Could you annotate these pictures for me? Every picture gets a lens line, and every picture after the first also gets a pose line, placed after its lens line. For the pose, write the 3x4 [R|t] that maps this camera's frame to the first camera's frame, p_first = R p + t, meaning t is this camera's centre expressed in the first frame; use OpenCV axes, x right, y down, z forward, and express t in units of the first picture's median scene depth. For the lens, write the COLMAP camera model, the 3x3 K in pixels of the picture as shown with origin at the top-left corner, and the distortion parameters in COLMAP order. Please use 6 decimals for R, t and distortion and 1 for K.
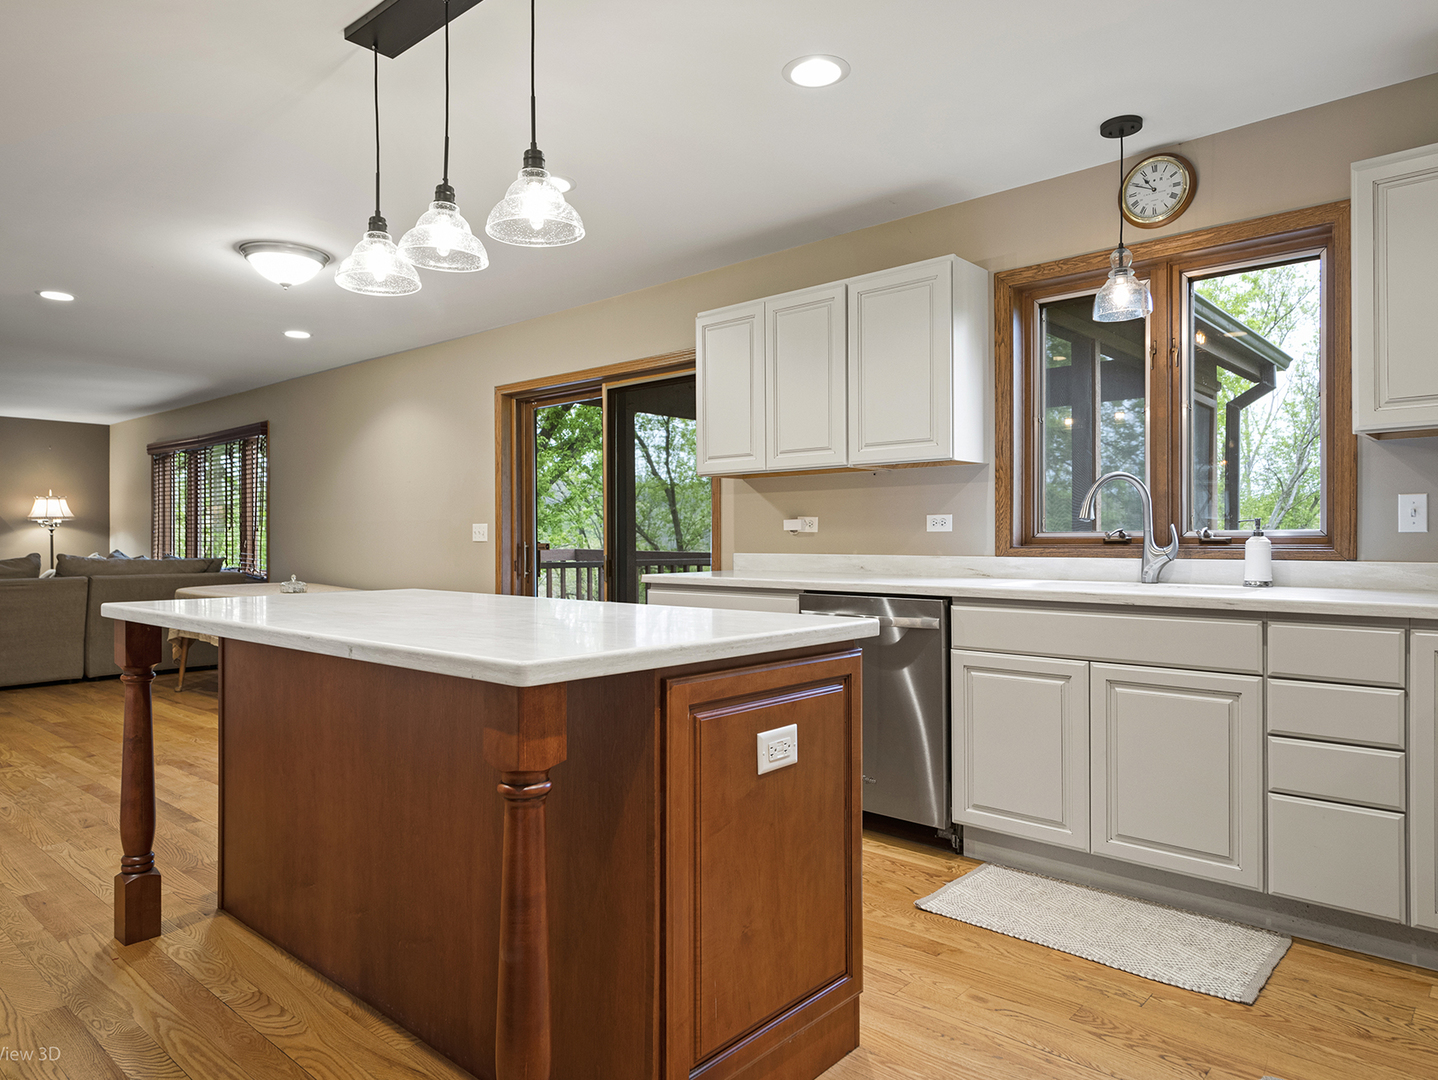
lens RADIAL K [[944.9, 0, 716.0], [0, 944.9, 536.5], [0, 0, 1]] dist [0.010004, 0.000127]
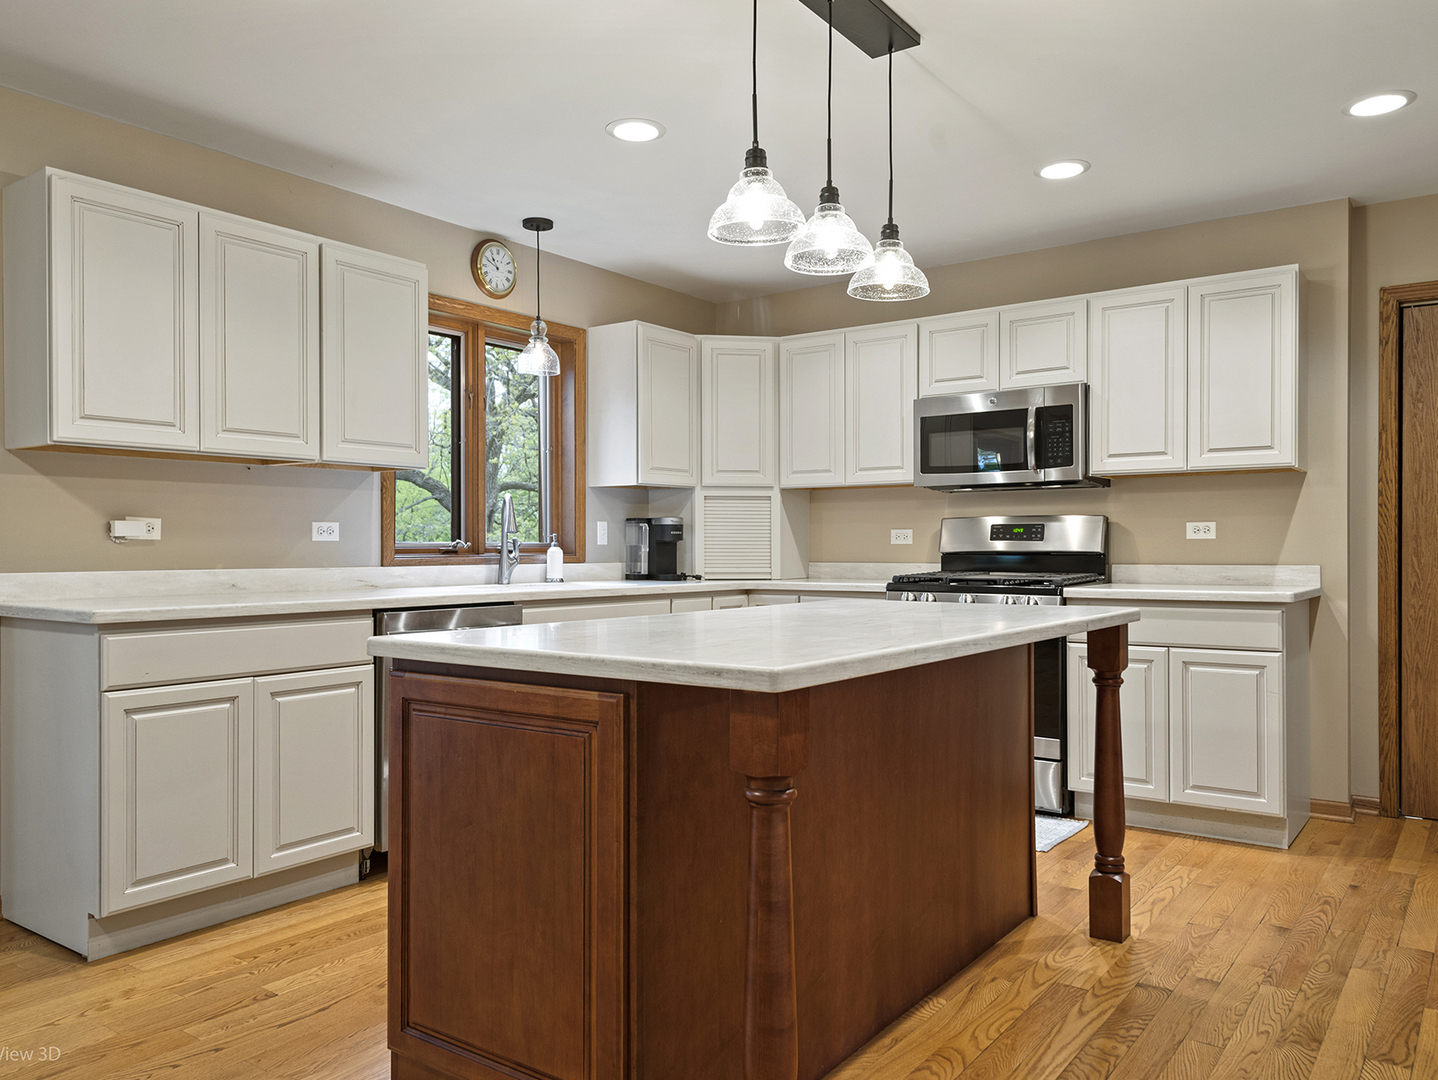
lens RADIAL K [[1050.6, 0, 716.7], [0, 1050.6, 545.4], [0, 0, 1]] dist [0.004473, -0.000103]
pose [[-0.093735, 0.003637, 0.995591, -0.818802], [-0.000349, 0.999993, -0.003685, 0.002931], [-0.995597, -0.000693, -0.093733, 0.733566]]
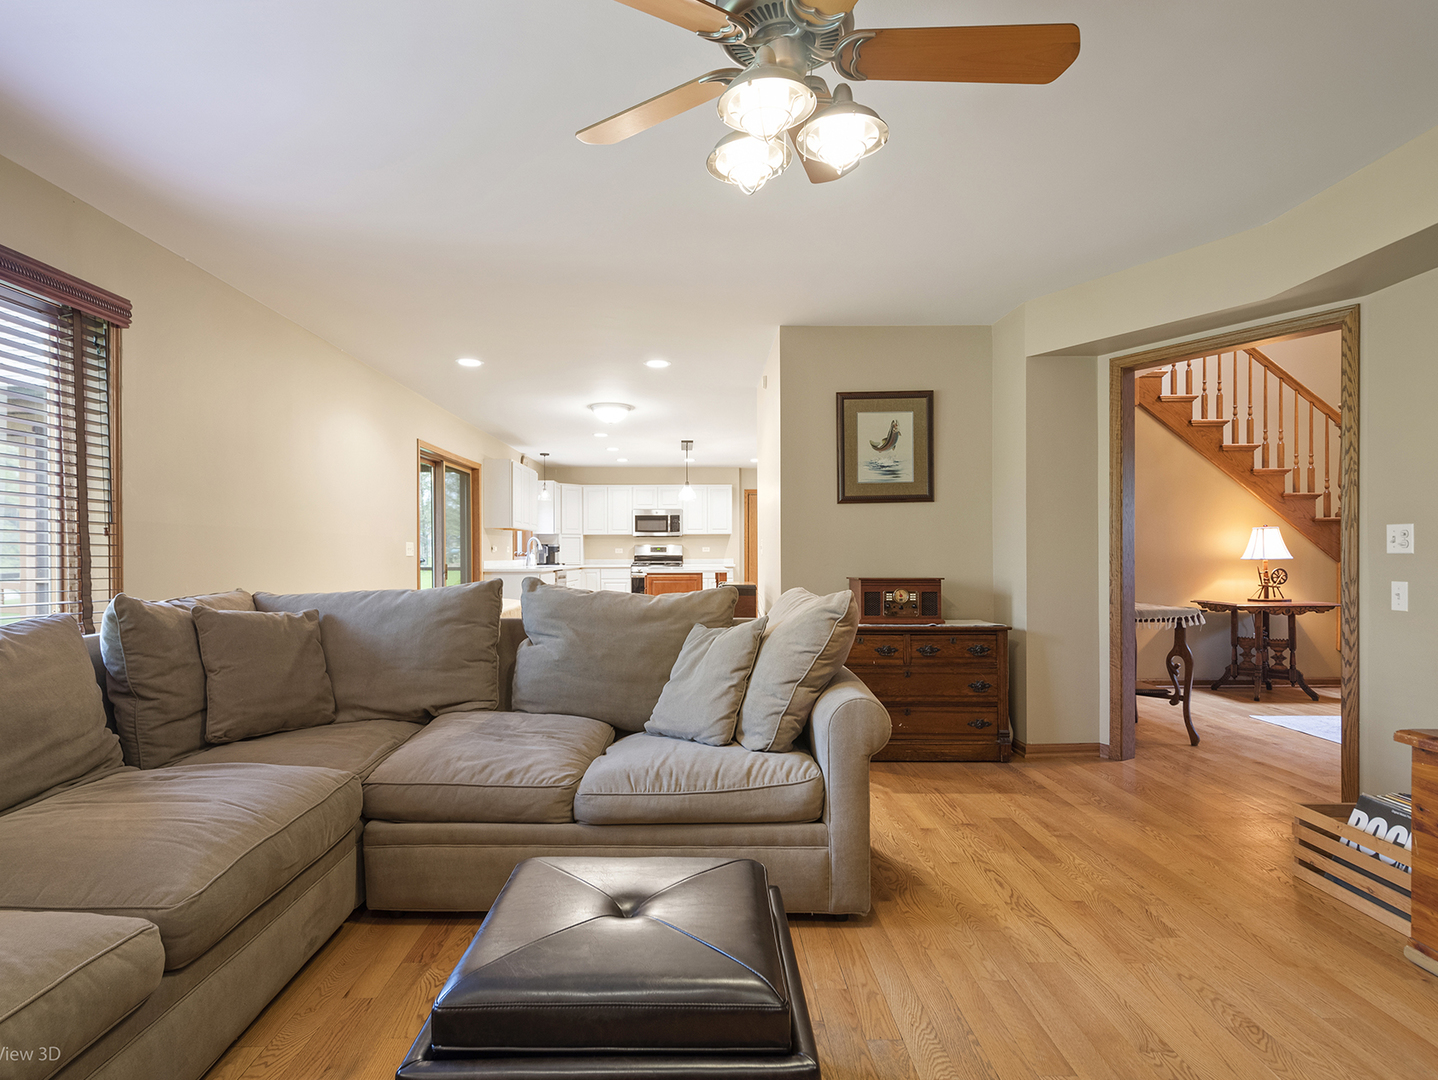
lens RADIAL K [[710.7, 0, 714.1], [0, 710.7, 551.1], [0, 0, 1]] dist [-0.000067, -0.000001]
pose [[-0.682318, 0.004153, 0.731044, -1.929096], [-0.000638, 0.999980, -0.006277, 0.006773], [-0.731055, -0.004750, -0.682302, 2.129592]]
